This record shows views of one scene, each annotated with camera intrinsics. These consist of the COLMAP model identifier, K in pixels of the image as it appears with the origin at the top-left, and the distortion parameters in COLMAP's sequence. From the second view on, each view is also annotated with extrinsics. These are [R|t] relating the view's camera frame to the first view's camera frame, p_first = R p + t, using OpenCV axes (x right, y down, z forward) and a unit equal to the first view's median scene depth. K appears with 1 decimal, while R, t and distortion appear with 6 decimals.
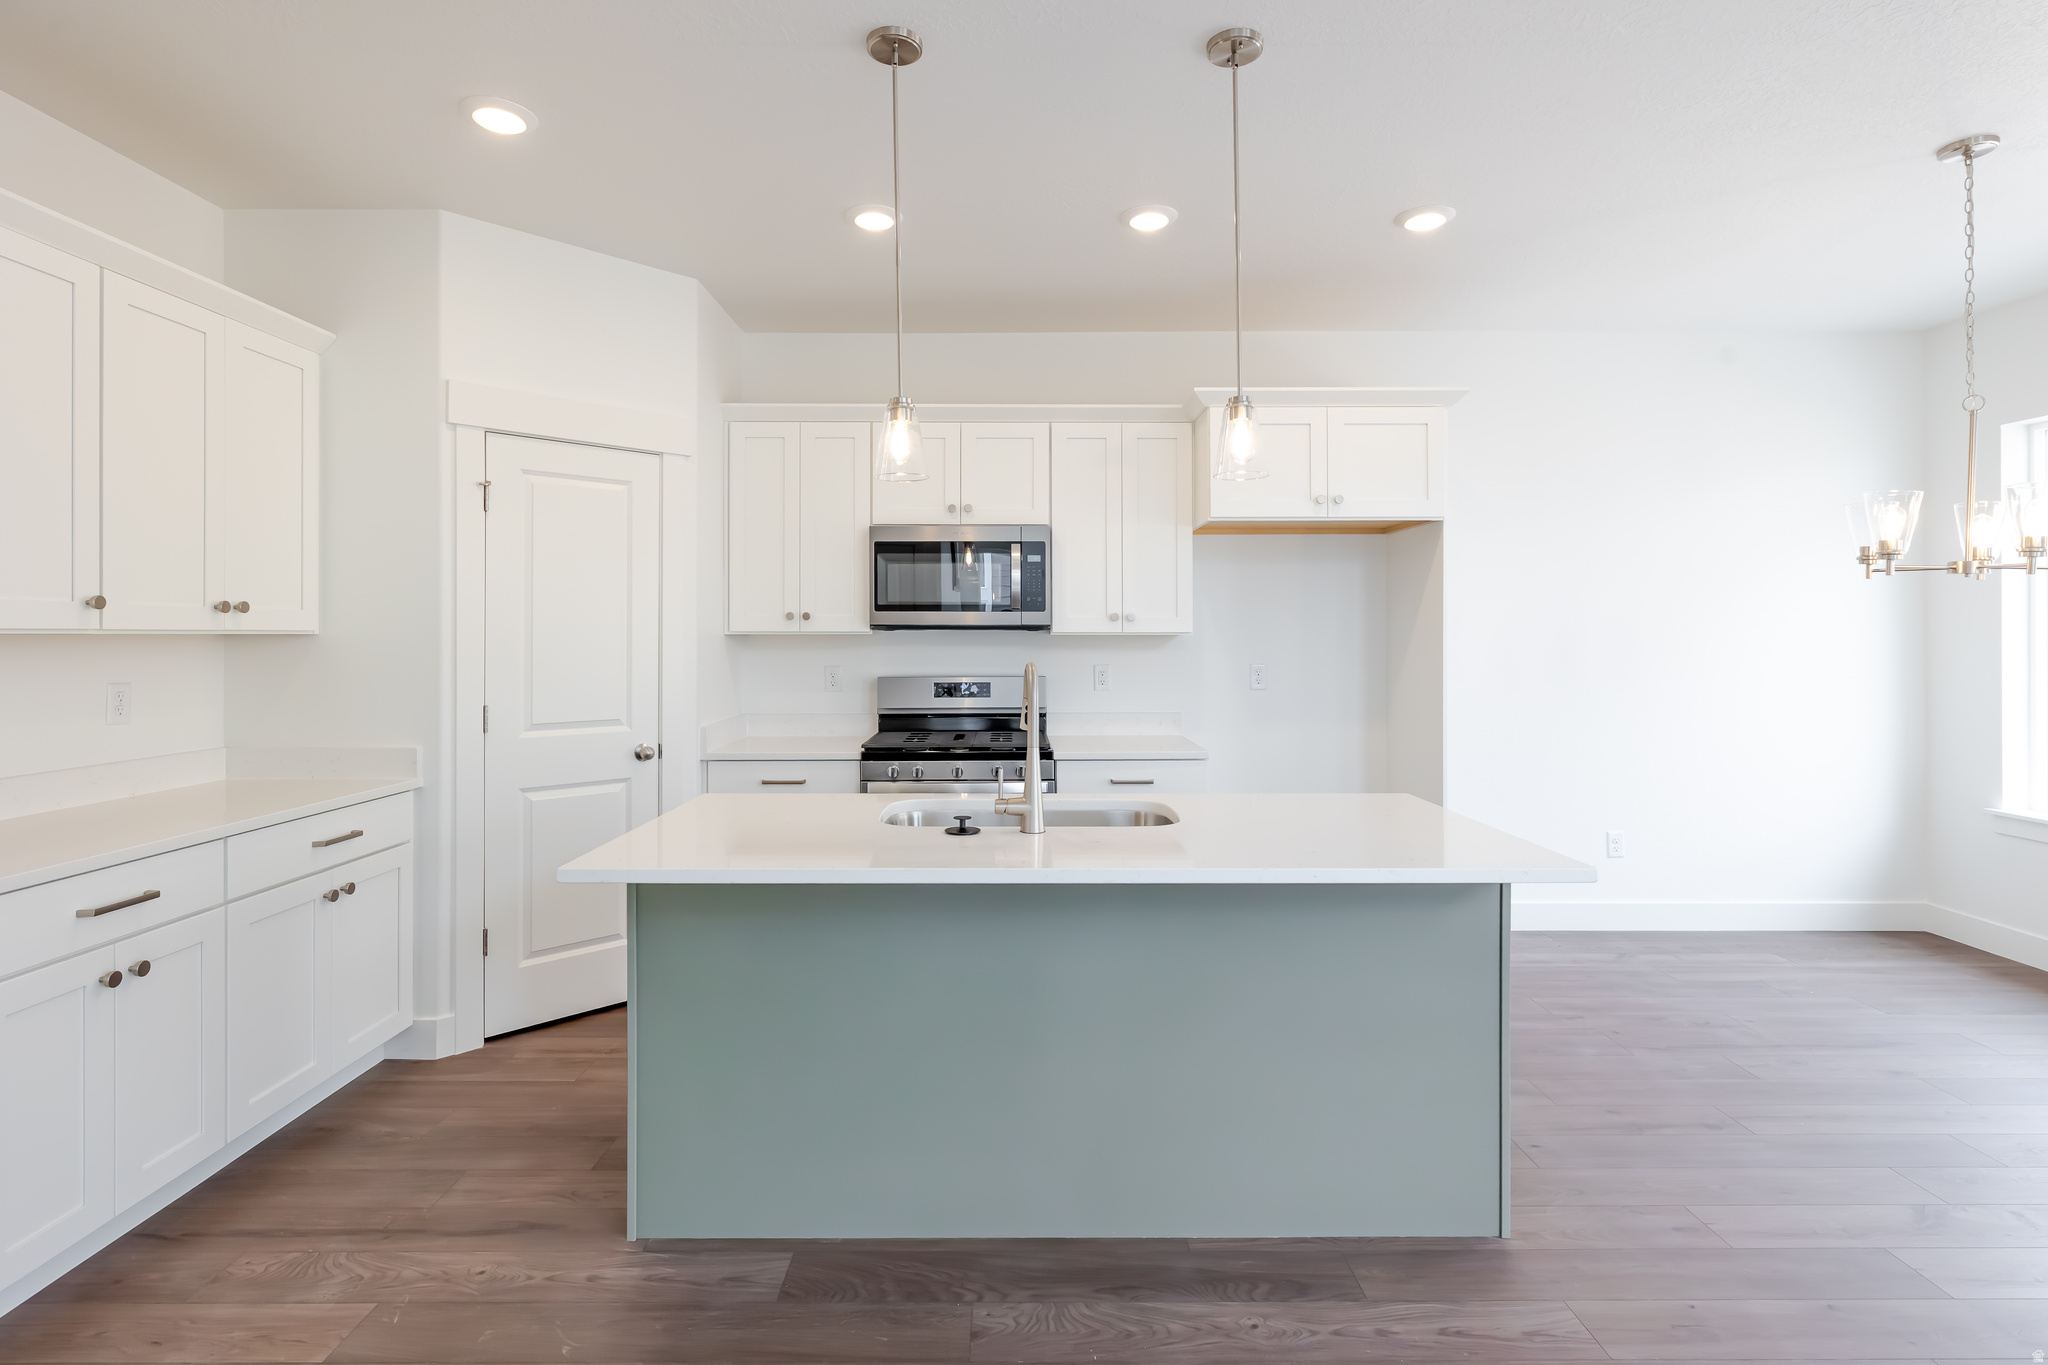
lens RADIAL K [[992.2, 0, 1029.2], [0, 992.2, 626.9], [0, 0, 1]] dist [-0.006198, 0.003951]
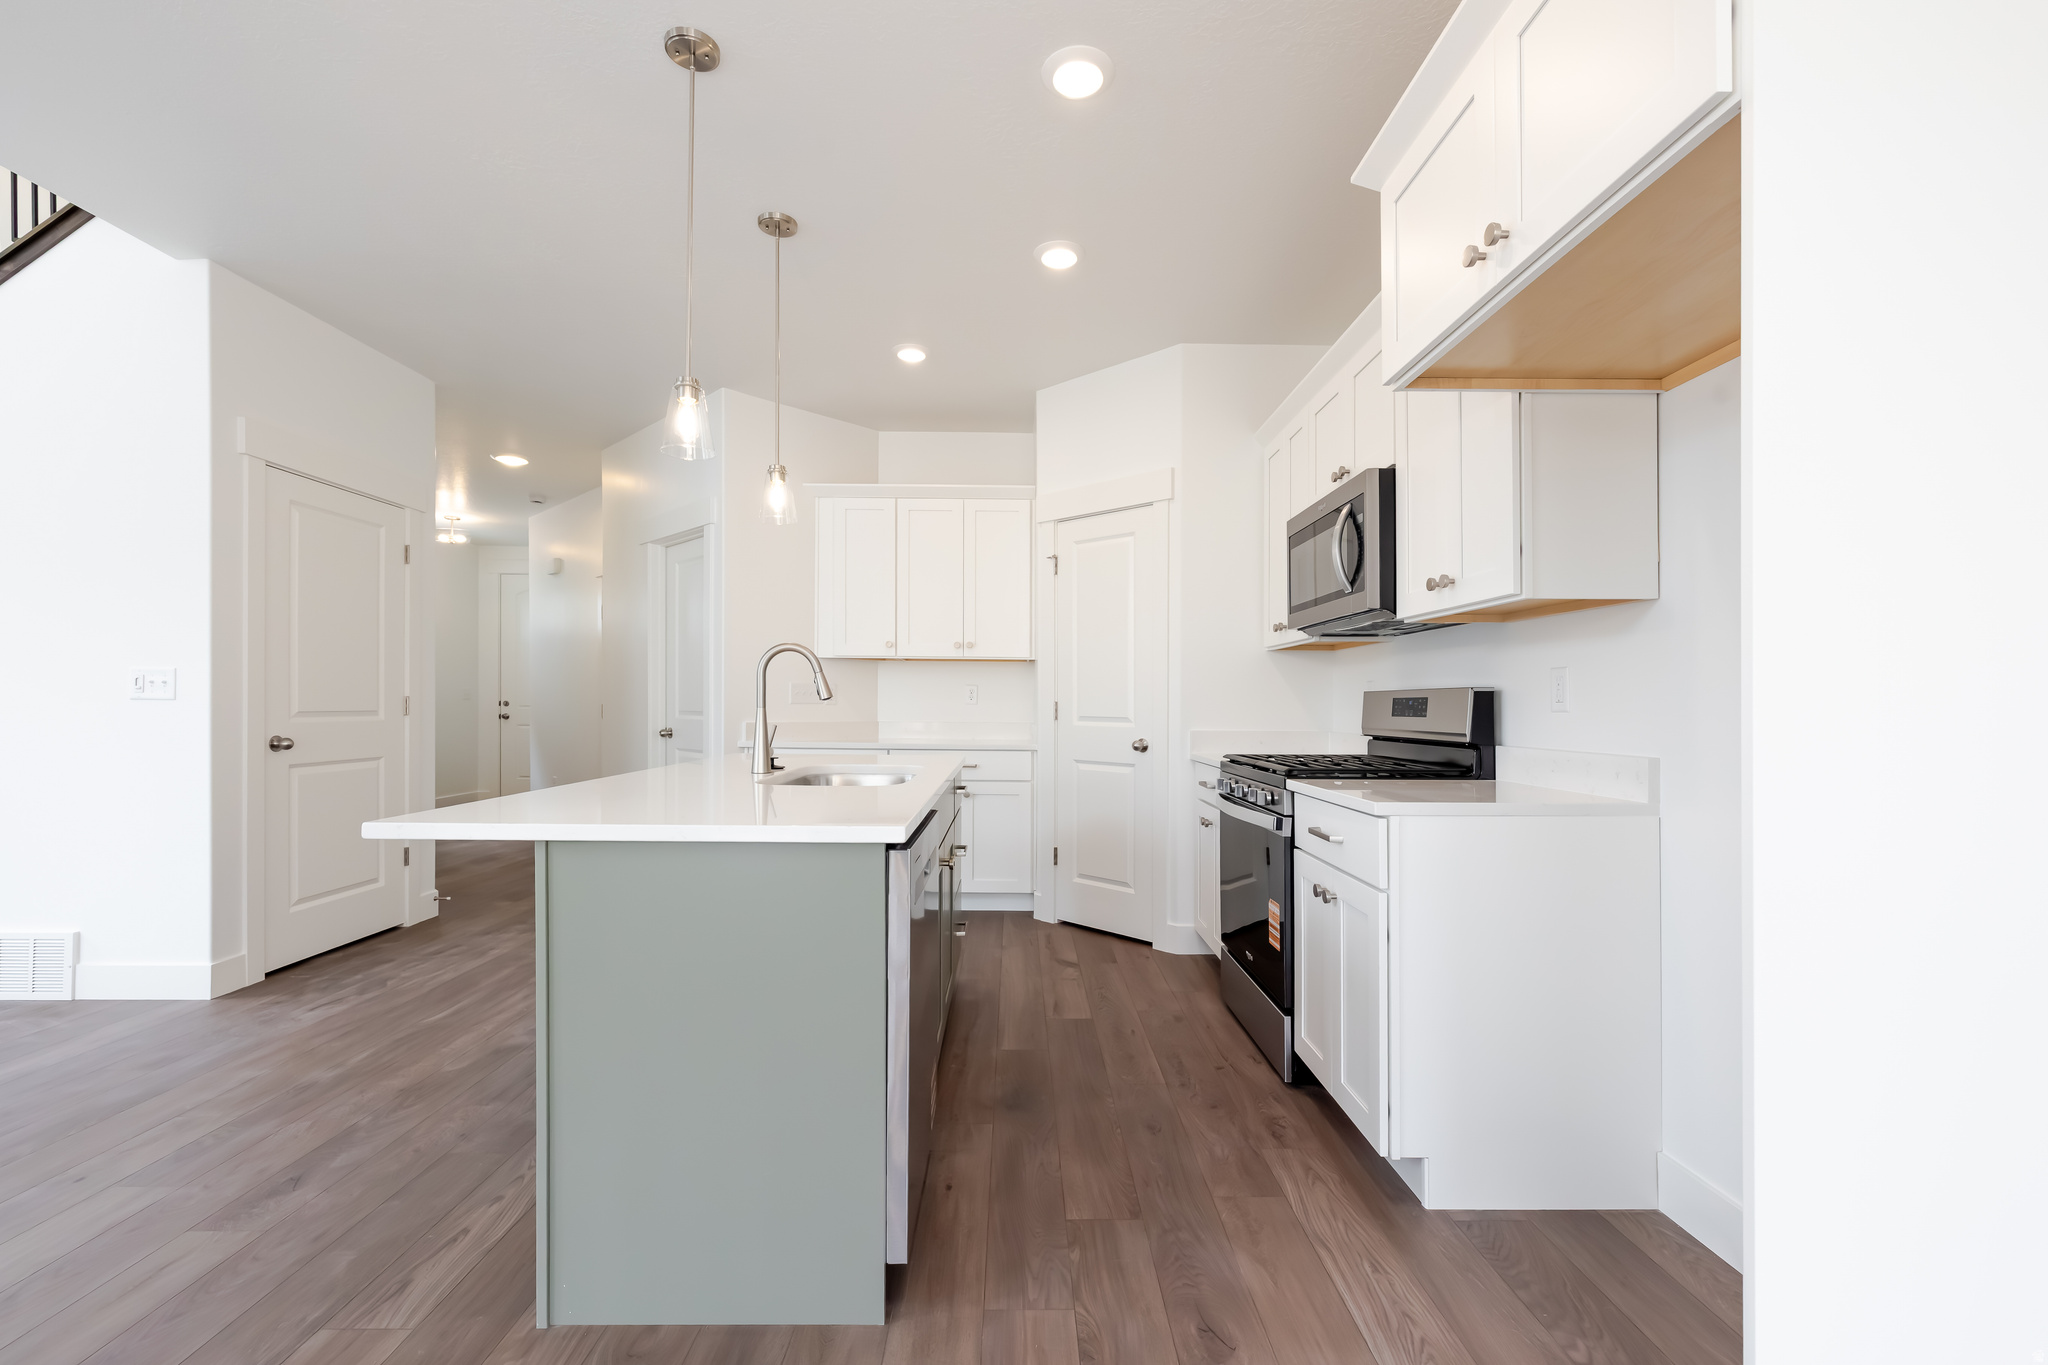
lens RADIAL K [[885.5, 0, 1050.7], [0, 885.5, 703.4], [0, 0, 1]] dist [0.003732, 0.000869]
pose [[0.004666, -0.002711, -0.999985, 0.861111], [0.000018, 0.999996, -0.002711, 0.089794], [0.999989, -0.000006, 0.004666, 1.027882]]
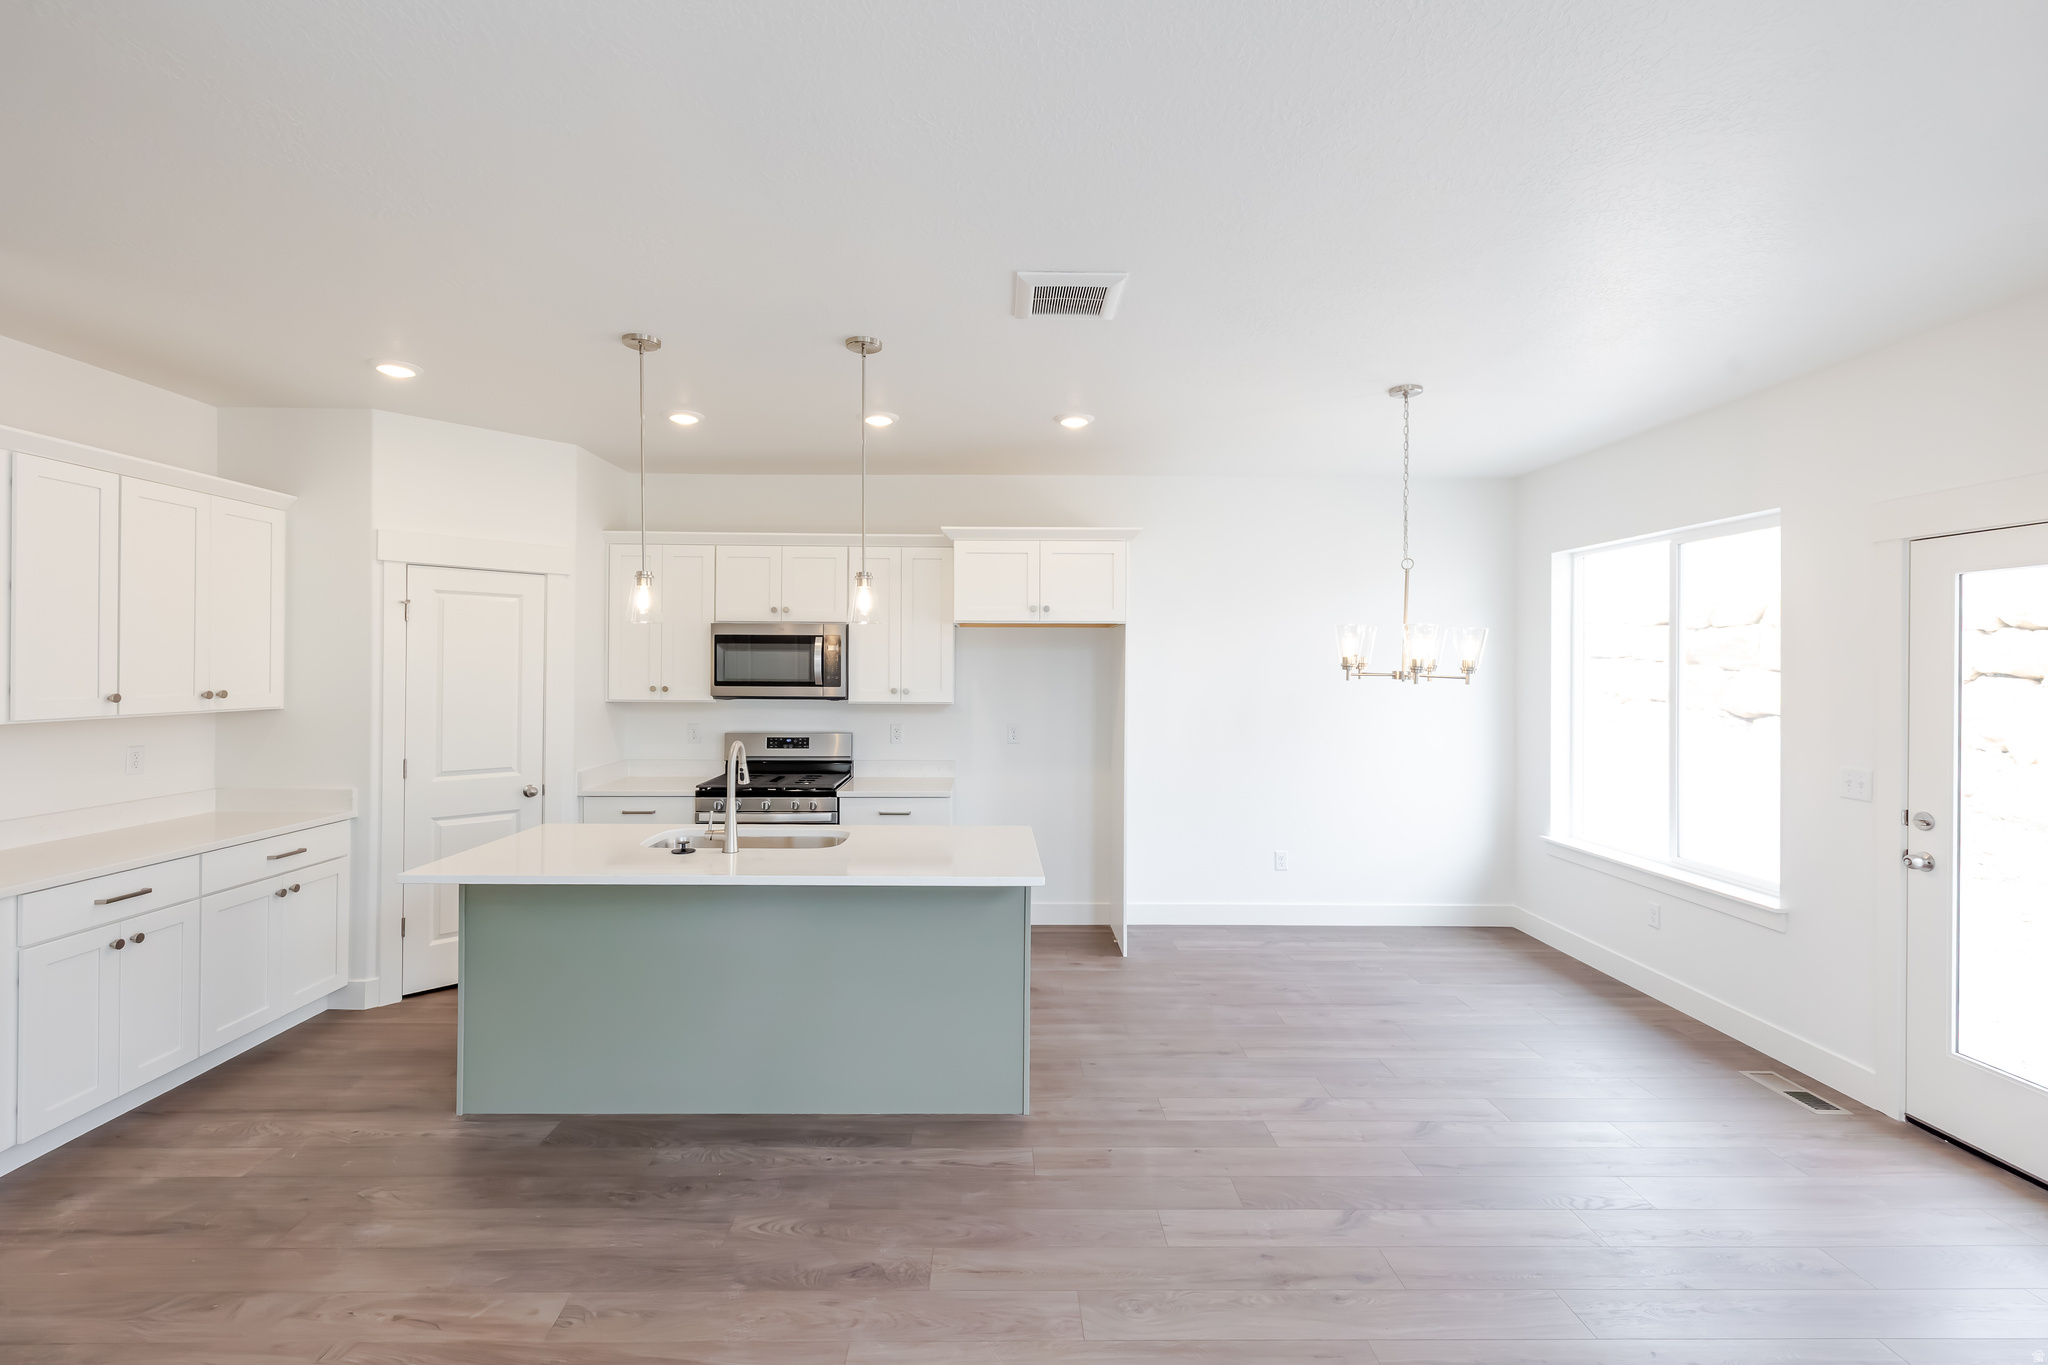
lens RADIAL K [[885.5, 0, 1012.4], [0, 885.5, 662.1], [0, 0, 1]] dist [0.003732, 0.000869]
pose [[0.999946, 0.006851, 0.007790, 0.319086], [-0.006853, 0.999976, 0.000211, -0.067971], [-0.007788, -0.000264, 0.999970, -0.282628]]
